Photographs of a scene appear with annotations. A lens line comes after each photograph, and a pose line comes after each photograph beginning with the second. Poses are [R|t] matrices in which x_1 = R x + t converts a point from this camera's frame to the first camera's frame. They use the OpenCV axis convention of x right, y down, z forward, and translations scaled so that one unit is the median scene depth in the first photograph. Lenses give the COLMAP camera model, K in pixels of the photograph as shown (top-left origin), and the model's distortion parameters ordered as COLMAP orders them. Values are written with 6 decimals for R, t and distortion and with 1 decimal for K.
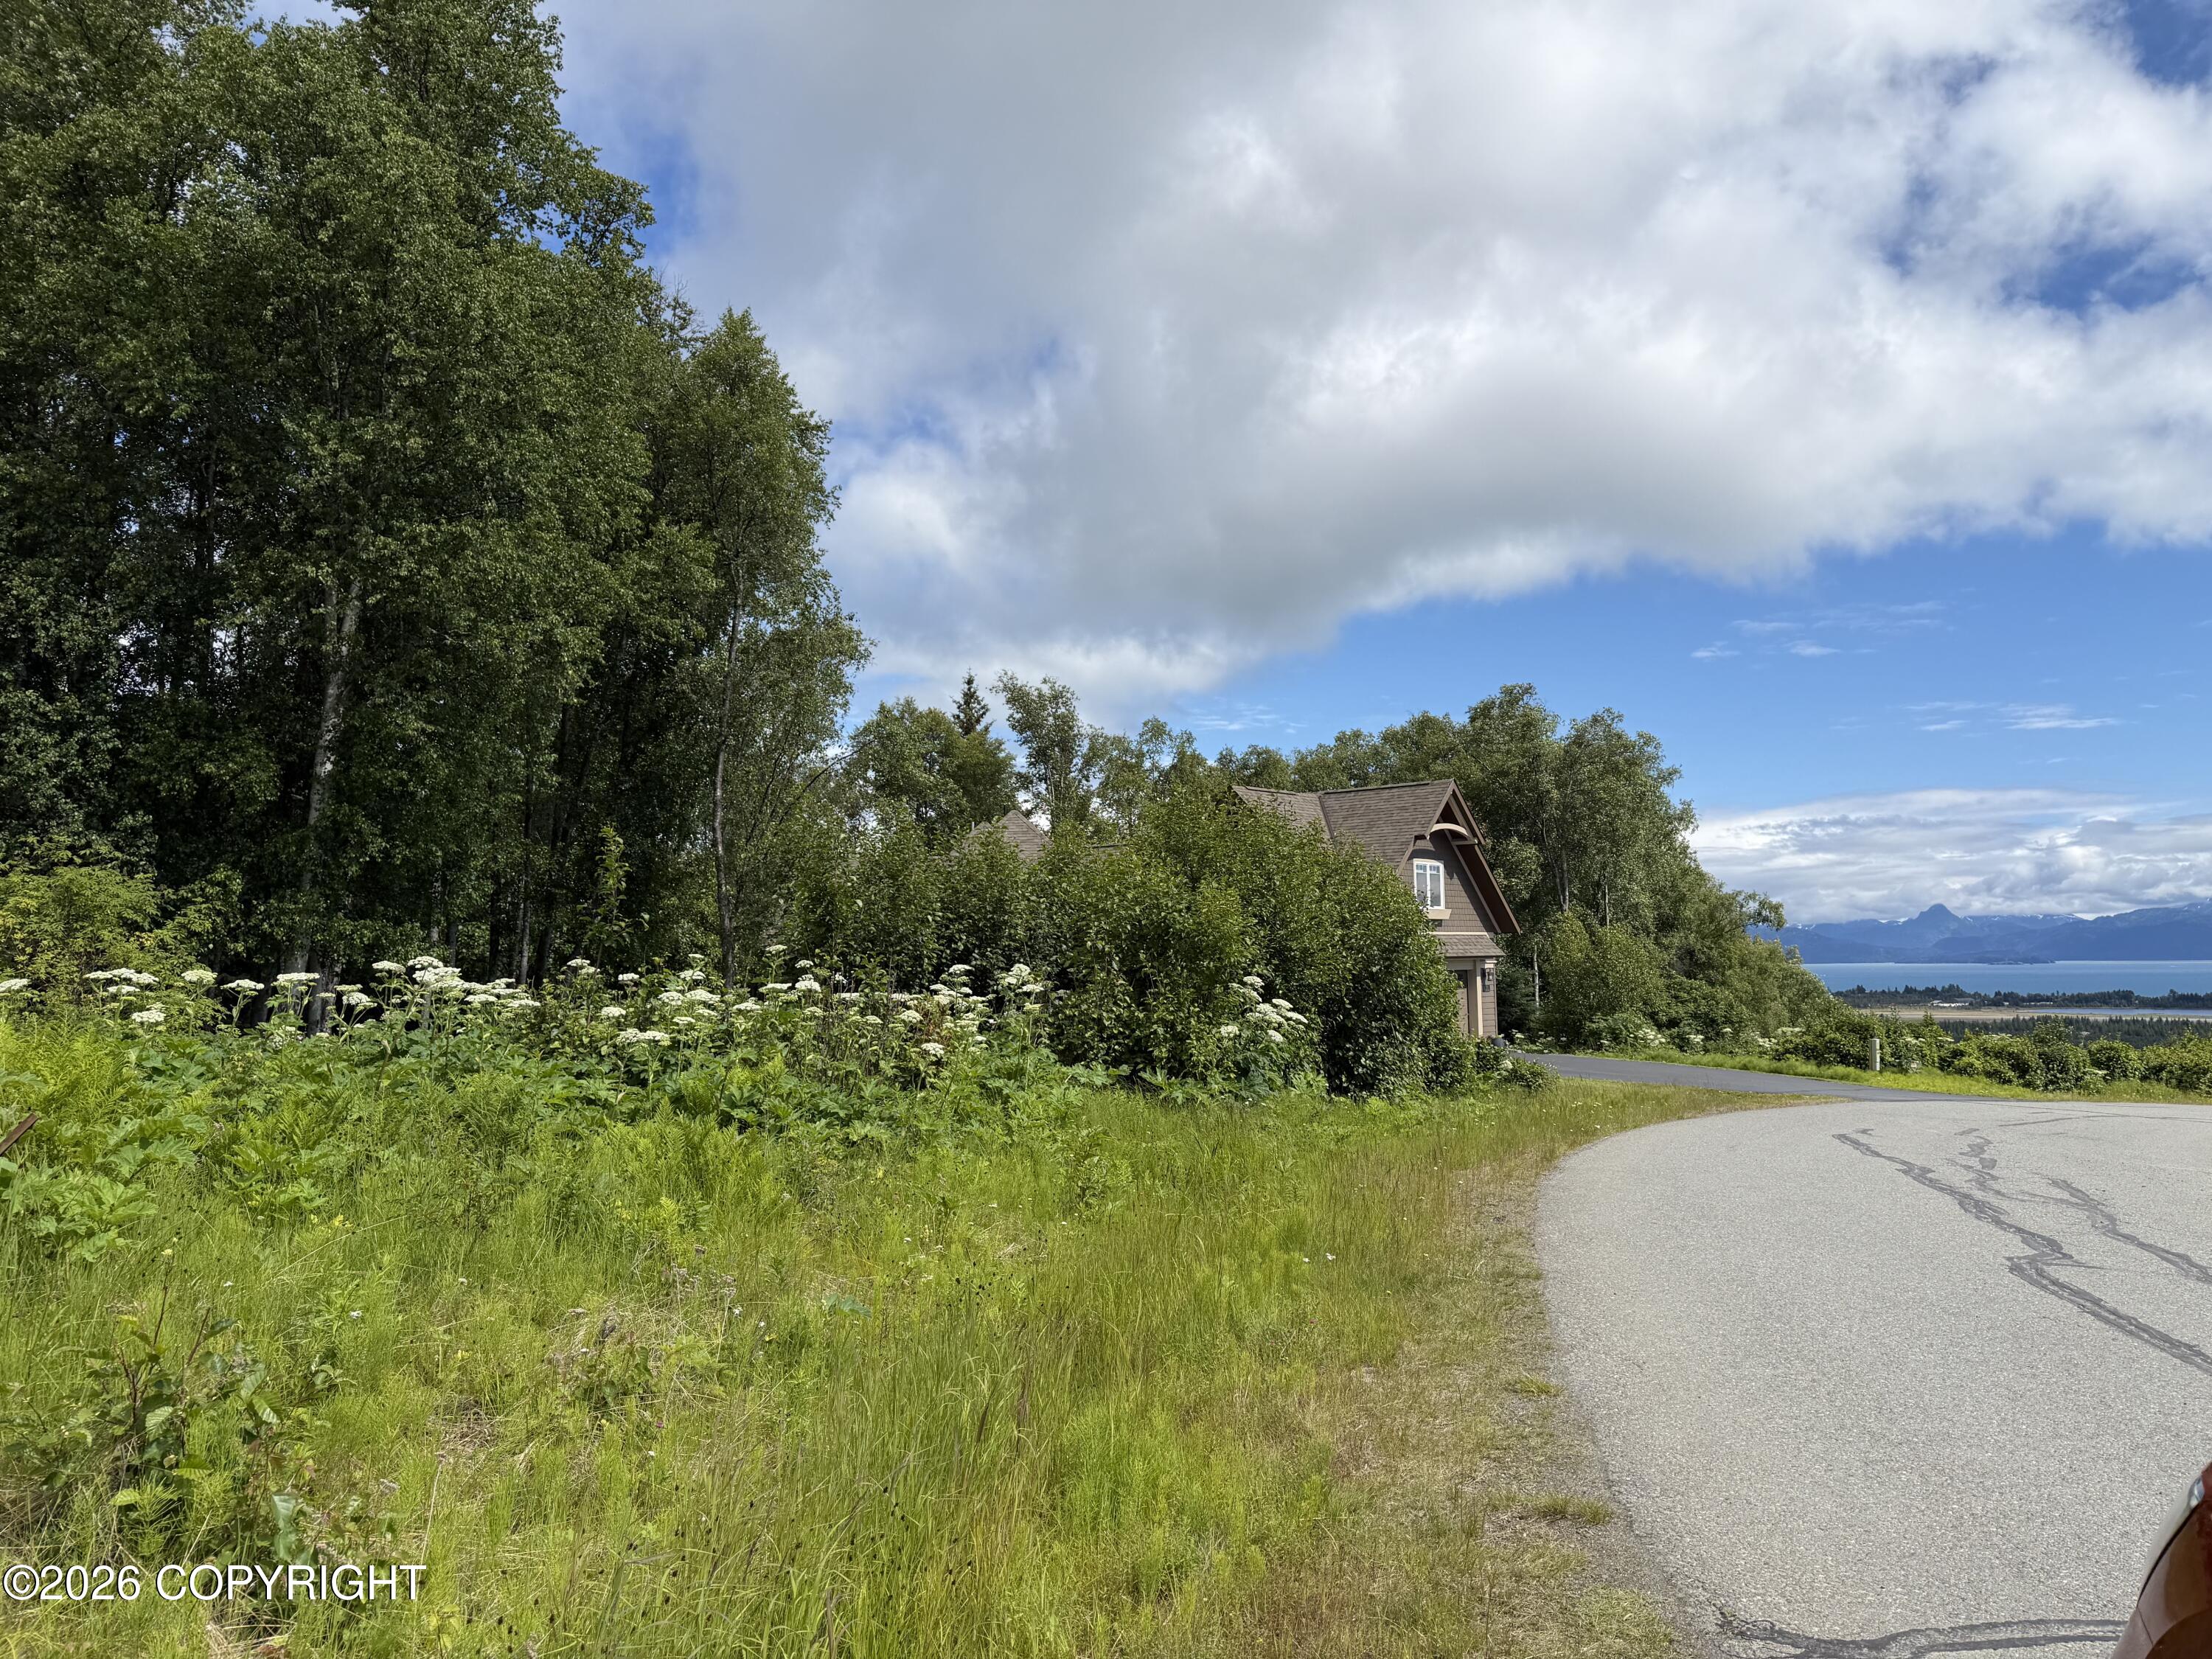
lens RADIAL K [[1538.6, 0, 1105.6], [0, 1538.6, 829.7], [0, 0, 1]] dist [0.070981, -0.072825]
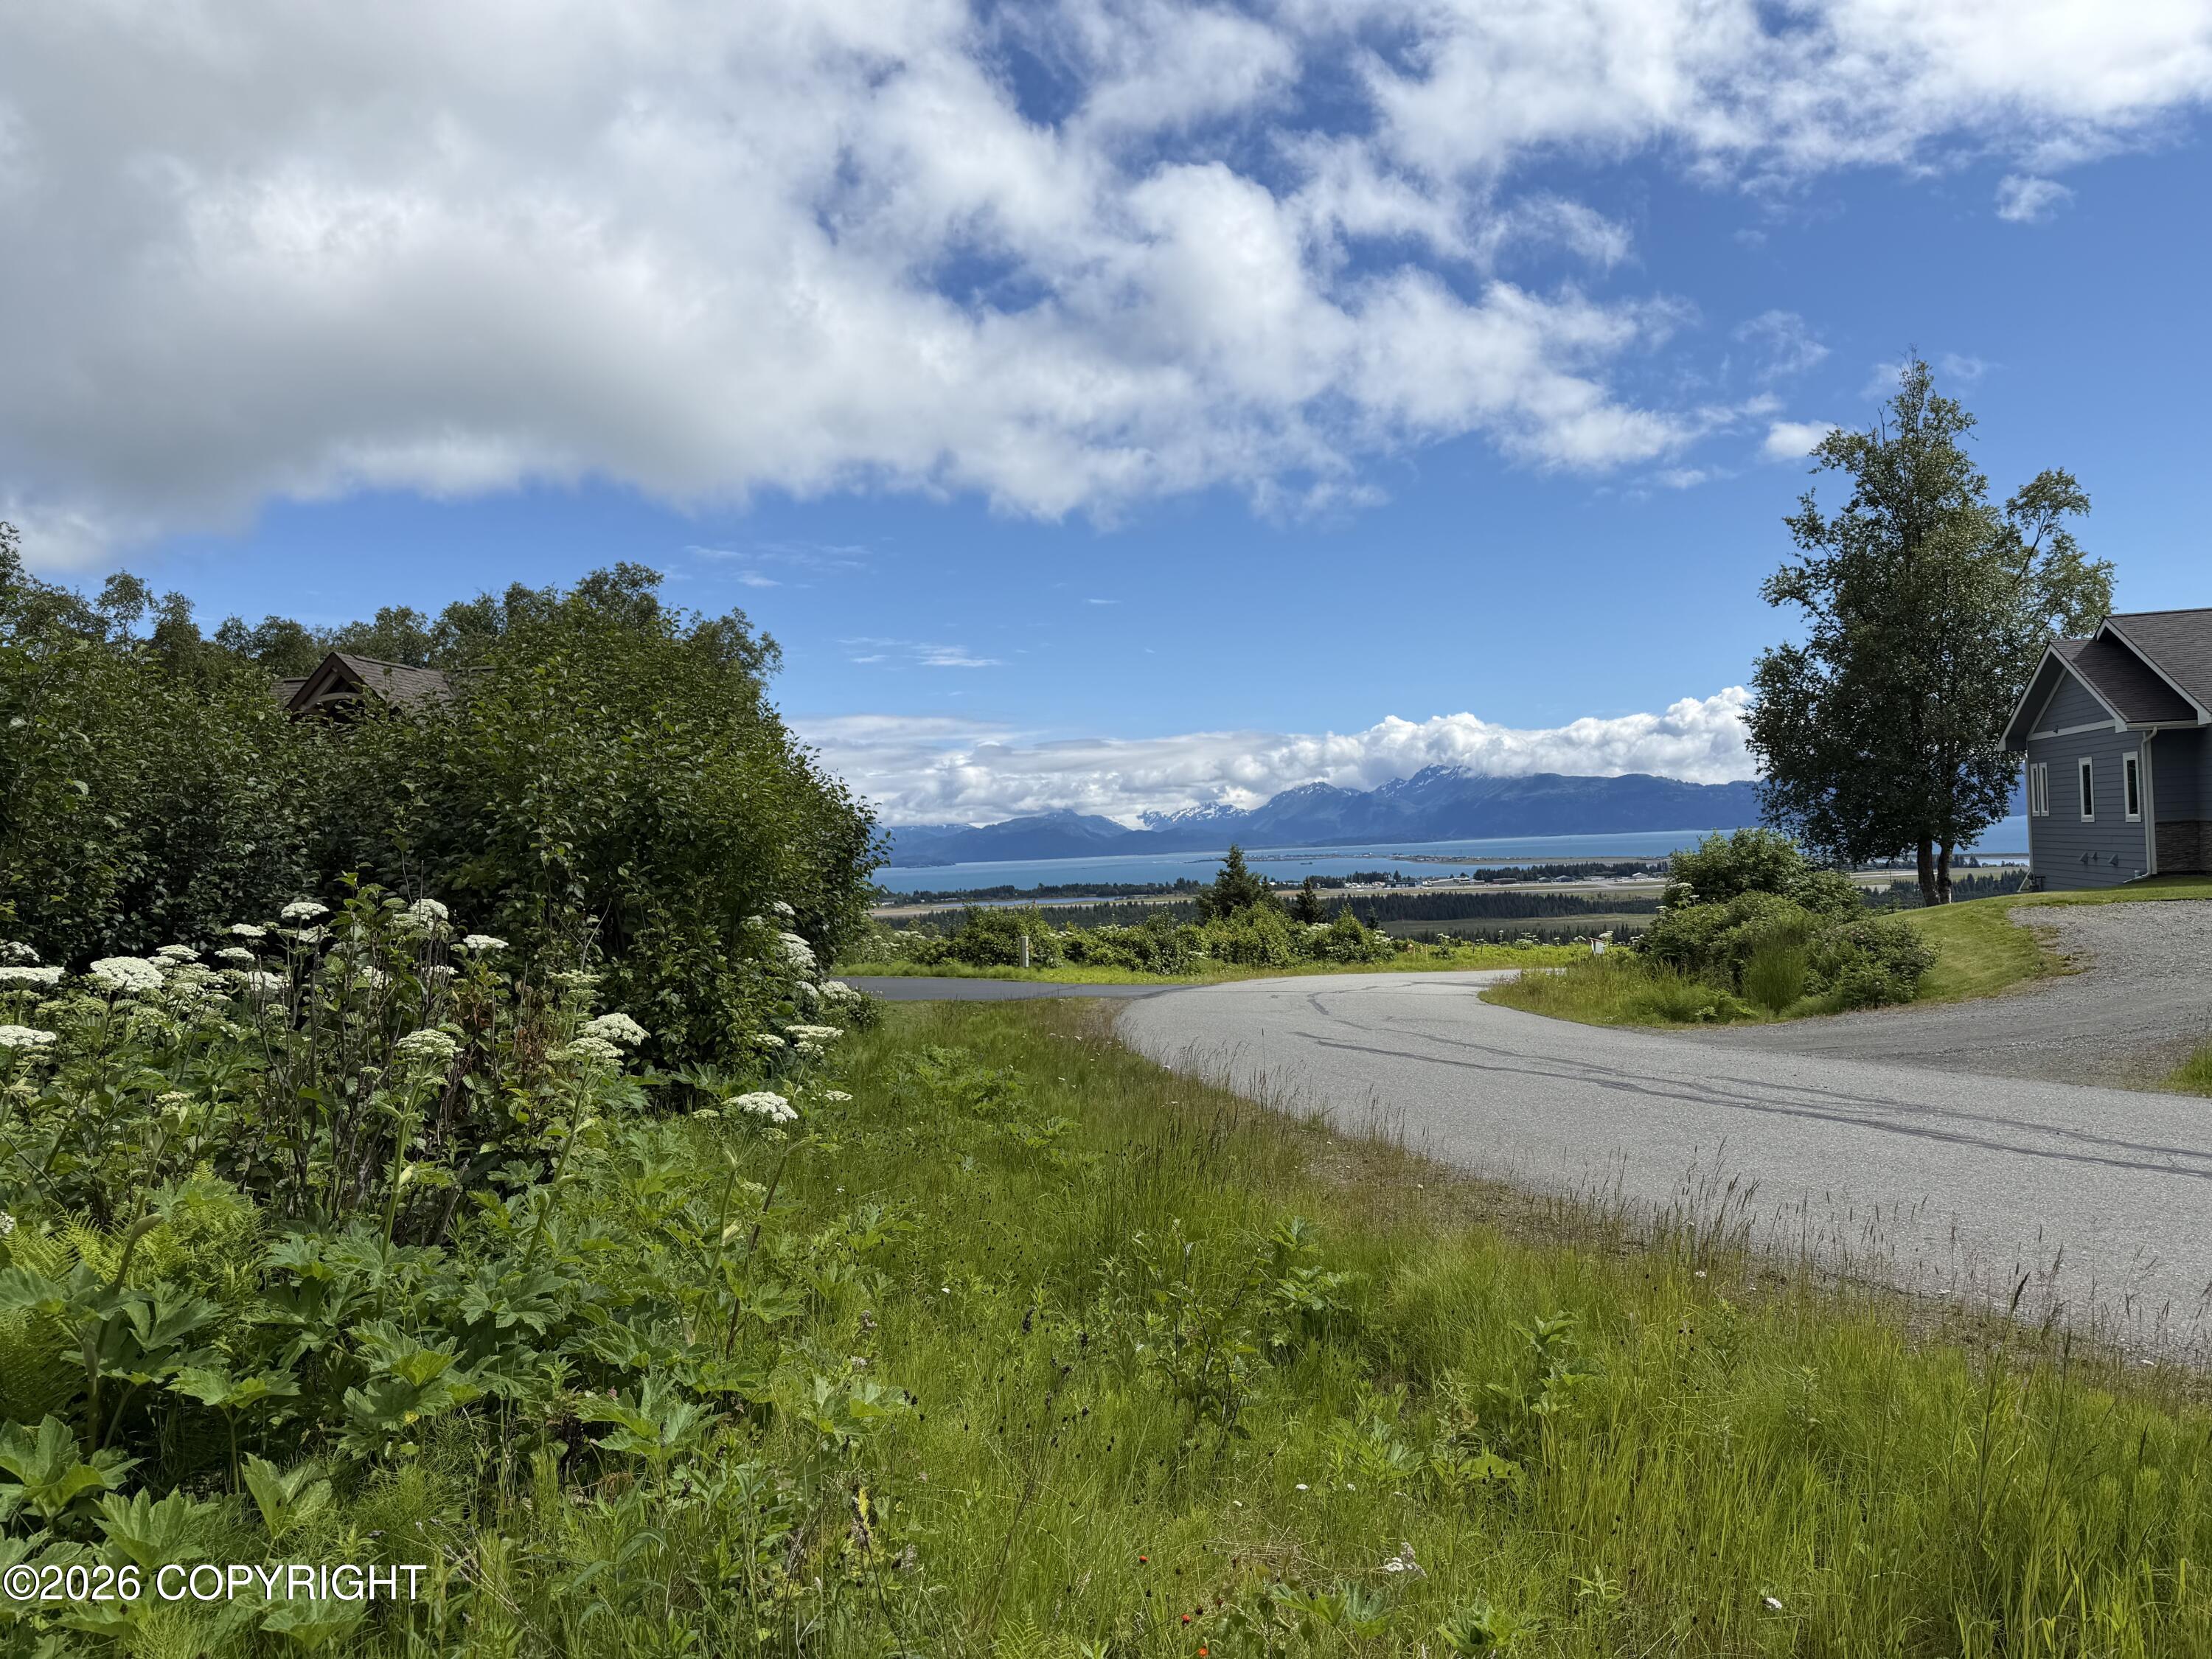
lens RADIAL K [[1538.6, 0, 1093.4], [0, 1538.6, 840.8], [0, 0, 1]] dist [0.070981, -0.072825]
pose [[0.804483, -0.025014, 0.593449, -0.043409], [-0.010384, 0.998368, 0.056159, 0.009680], [-0.593885, -0.051342, 0.802910, 0.111096]]
